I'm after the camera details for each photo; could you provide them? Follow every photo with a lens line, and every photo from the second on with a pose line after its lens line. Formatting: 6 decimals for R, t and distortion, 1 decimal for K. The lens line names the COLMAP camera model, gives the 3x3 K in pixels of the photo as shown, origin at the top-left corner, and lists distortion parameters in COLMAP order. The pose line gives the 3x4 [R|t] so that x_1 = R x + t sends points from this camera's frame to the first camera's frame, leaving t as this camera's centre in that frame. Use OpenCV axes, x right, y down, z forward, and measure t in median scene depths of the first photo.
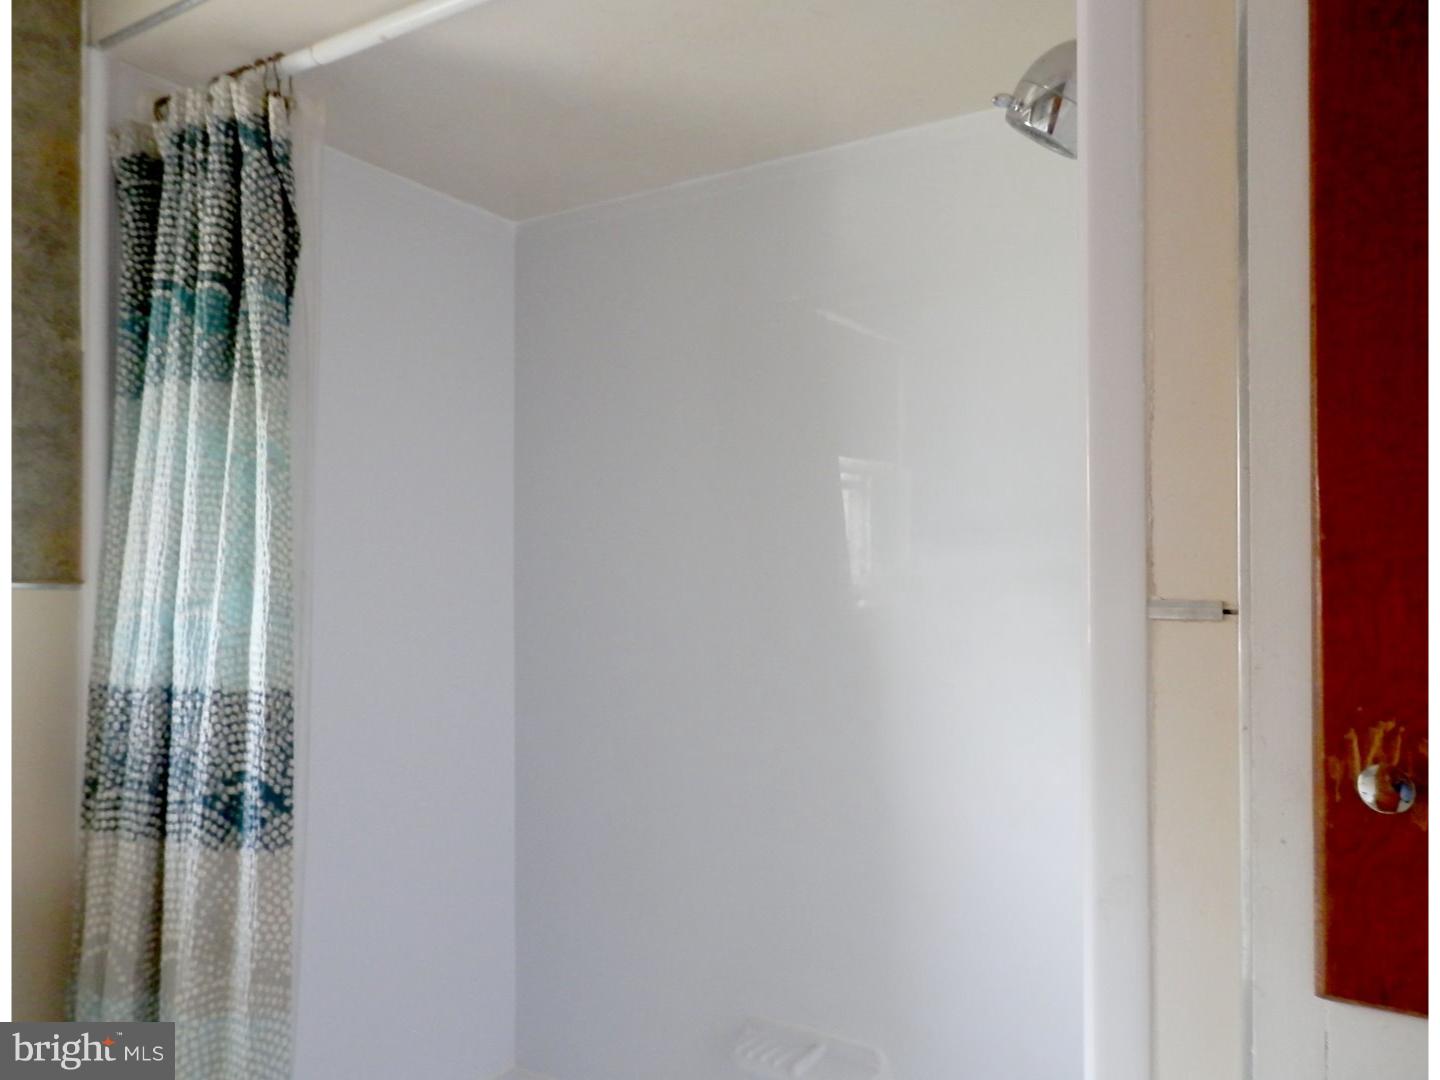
lens RADIAL K [[1069.1, 0, 721.0], [0, 1069.1, 544.9], [0, 0, 1]] dist [-0.005805, 0.018372]
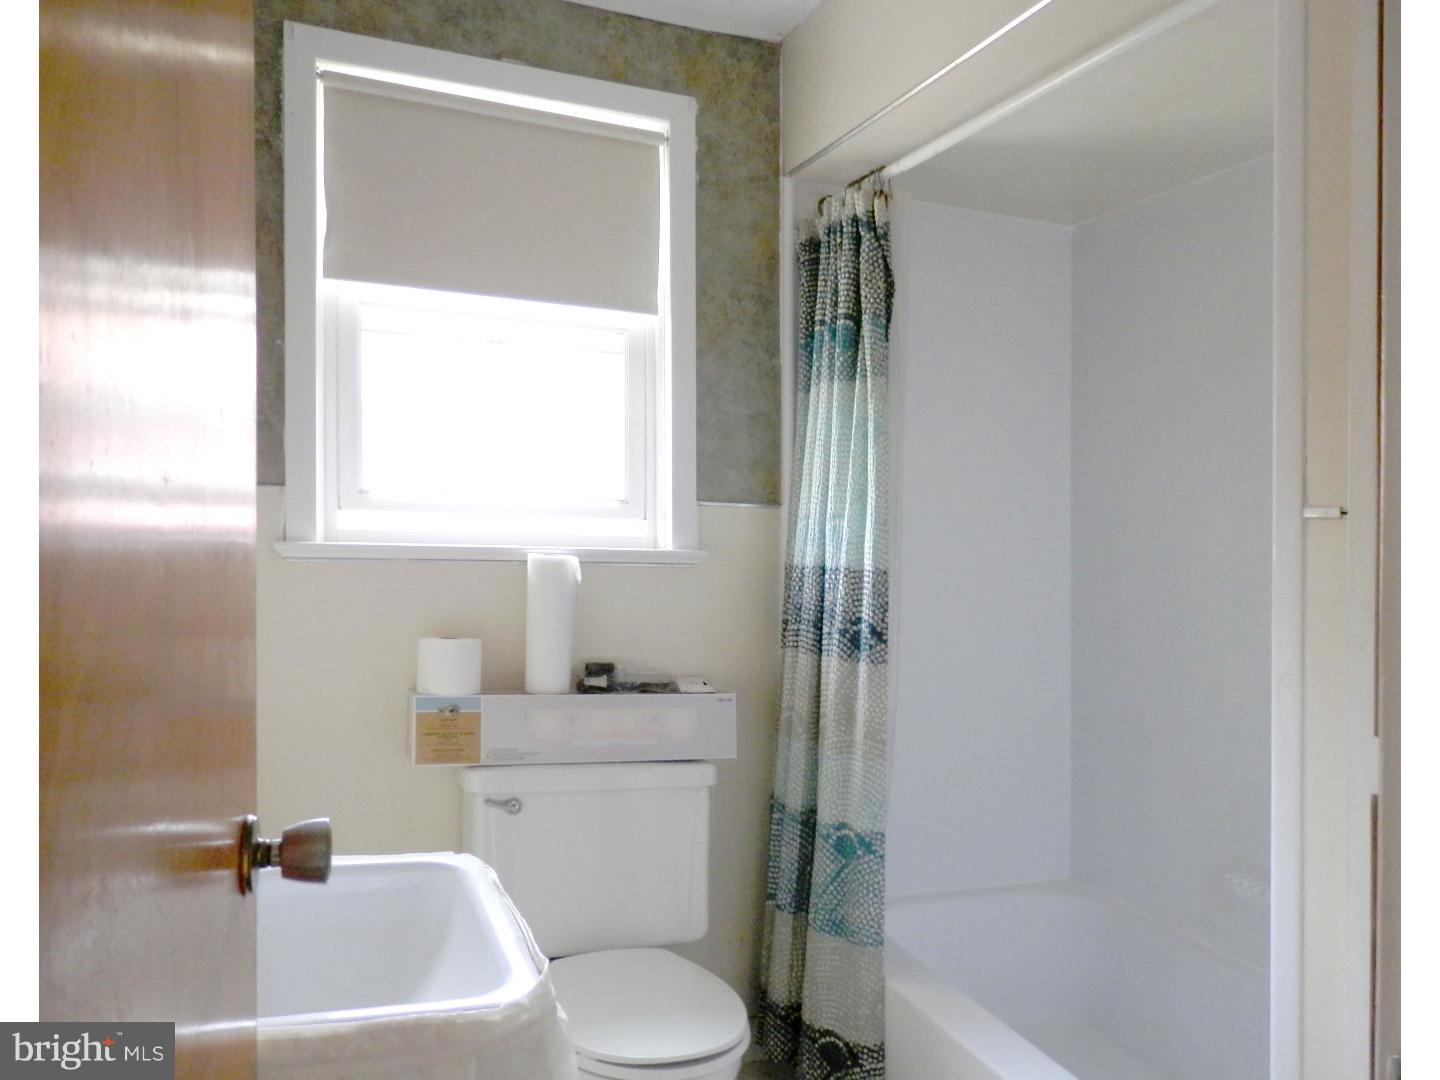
lens RADIAL K [[1069.1, 0, 719.7], [0, 1069.1, 534.6], [0, 0, 1]] dist [-0.005805, 0.018372]
pose [[0.809373, 0.014882, -0.587107, 0.333956], [0.015161, 0.998816, 0.046218, 0.002579], [0.587100, -0.046309, 0.808189, -0.447097]]
